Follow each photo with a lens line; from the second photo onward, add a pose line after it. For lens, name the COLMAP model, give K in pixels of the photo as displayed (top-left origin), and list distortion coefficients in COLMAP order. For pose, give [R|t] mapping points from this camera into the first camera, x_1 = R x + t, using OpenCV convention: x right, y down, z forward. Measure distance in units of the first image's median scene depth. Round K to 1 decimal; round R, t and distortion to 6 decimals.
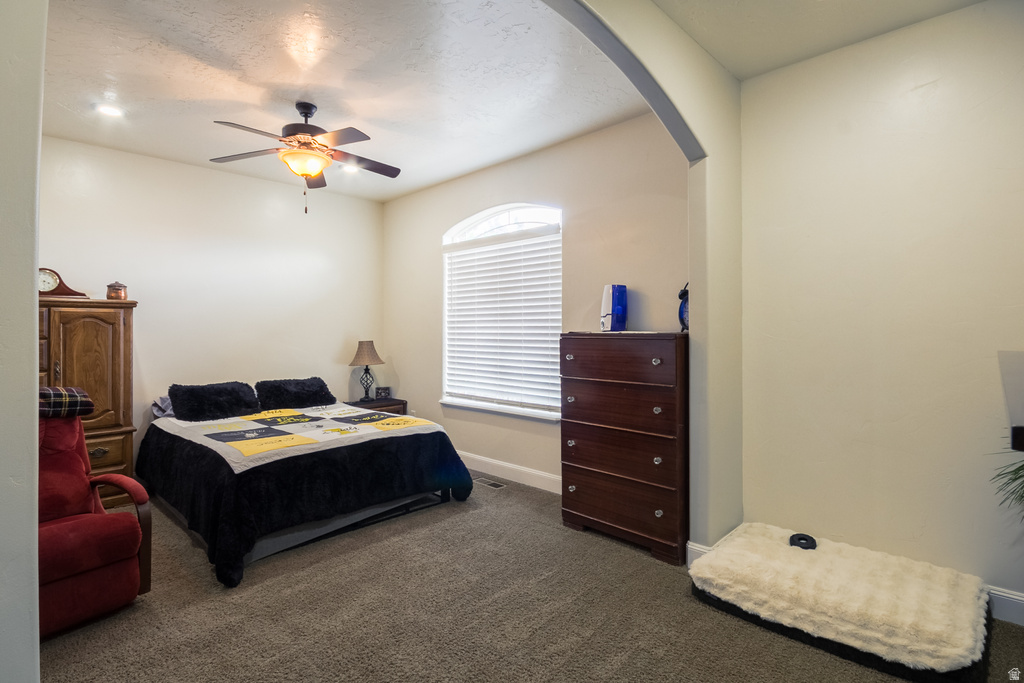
lens RADIAL K [[493.0, 0, 507.8], [0, 493.0, 333.6], [0, 0, 1]] dist [0.002264, -0.006561]
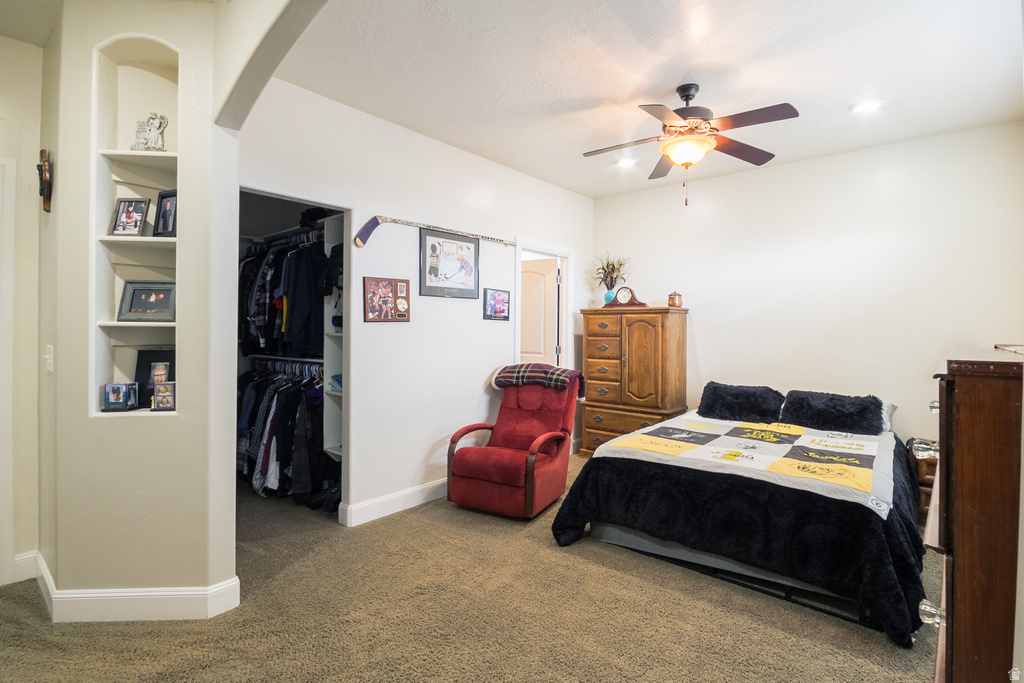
lens RADIAL K [[493.0, 0, 508.1], [0, 493.0, 335.5], [0, 0, 1]] dist [0.002264, -0.006561]
pose [[0.068541, 0.013797, -0.997553, 0.449682], [-0.009904, 0.999864, 0.013149, -0.009579], [0.997599, 0.008979, 0.068668, 0.562811]]
